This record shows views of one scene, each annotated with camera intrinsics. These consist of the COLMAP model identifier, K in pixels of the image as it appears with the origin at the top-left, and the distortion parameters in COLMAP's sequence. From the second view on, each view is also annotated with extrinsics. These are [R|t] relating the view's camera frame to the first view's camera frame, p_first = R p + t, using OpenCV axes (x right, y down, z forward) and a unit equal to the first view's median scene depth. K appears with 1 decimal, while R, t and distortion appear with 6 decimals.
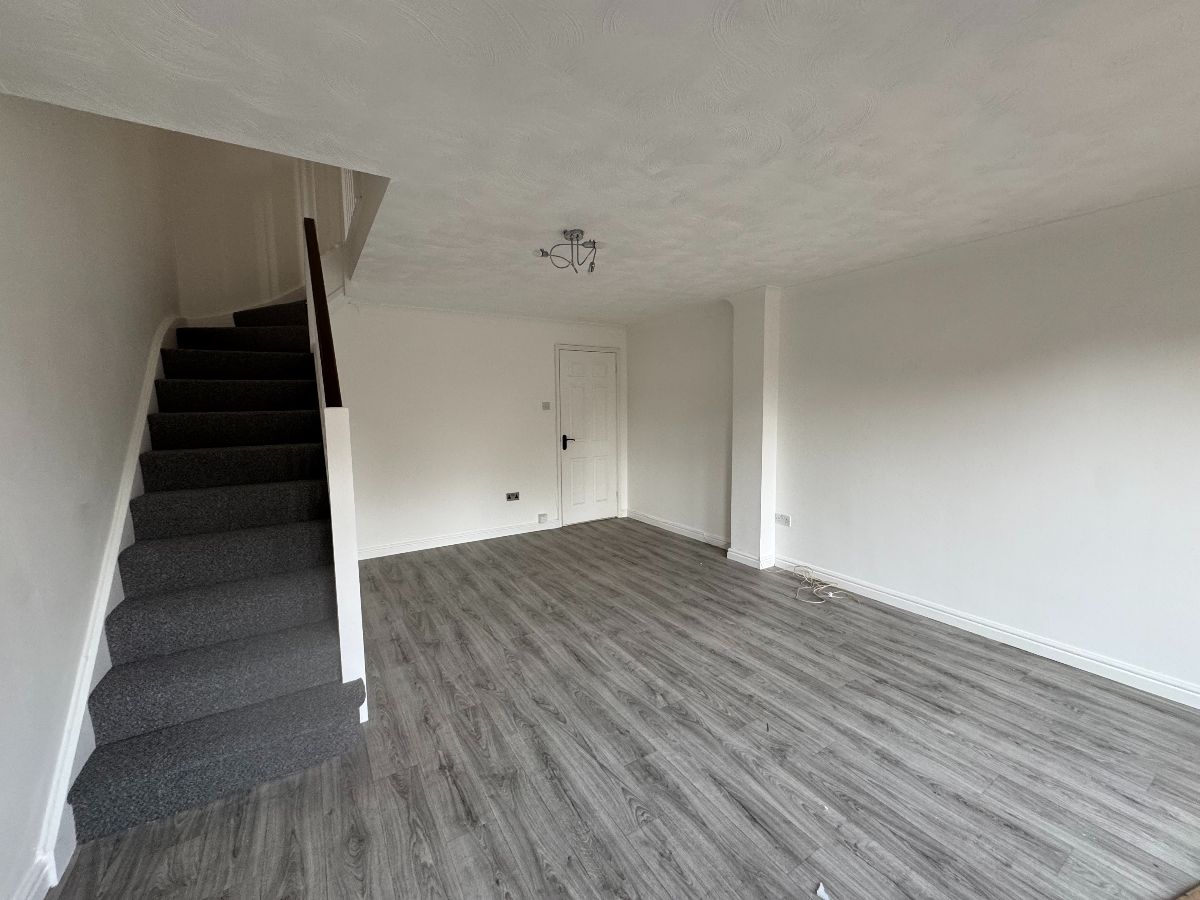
lens RADIAL K [[475.3, 0, 602.3], [0, 475.3, 438.0], [0, 0, 1]] dist [0.002040, 0.000269]
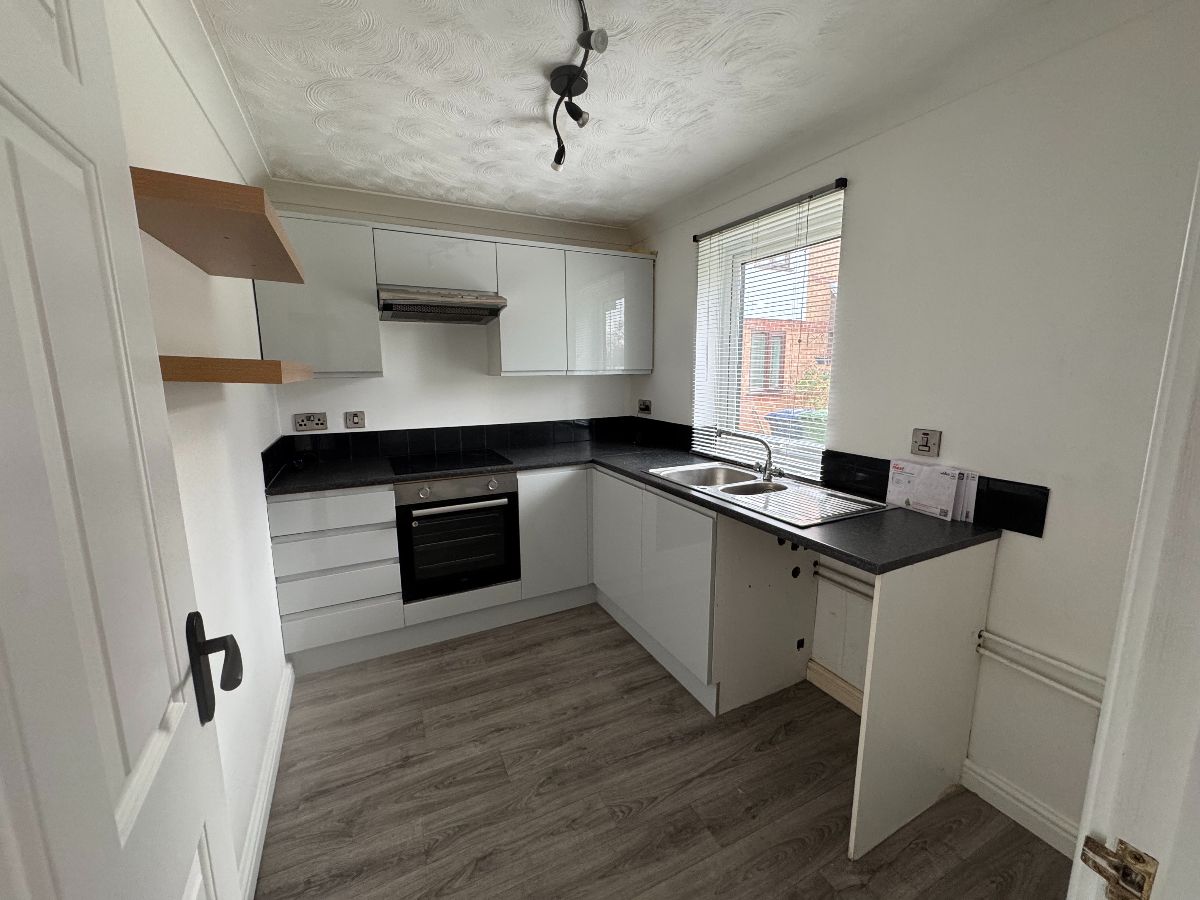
lens RADIAL K [[475.3, 0, 596.6], [0, 475.3, 454.0], [0, 0, 1]] dist [0.002040, 0.000269]
pose [[-0.113342, 0.191603, -0.974906, 0.879265], [-0.068317, 0.977404, 0.200036, -0.078876], [0.991205, 0.089275, -0.097691, 0.994357]]
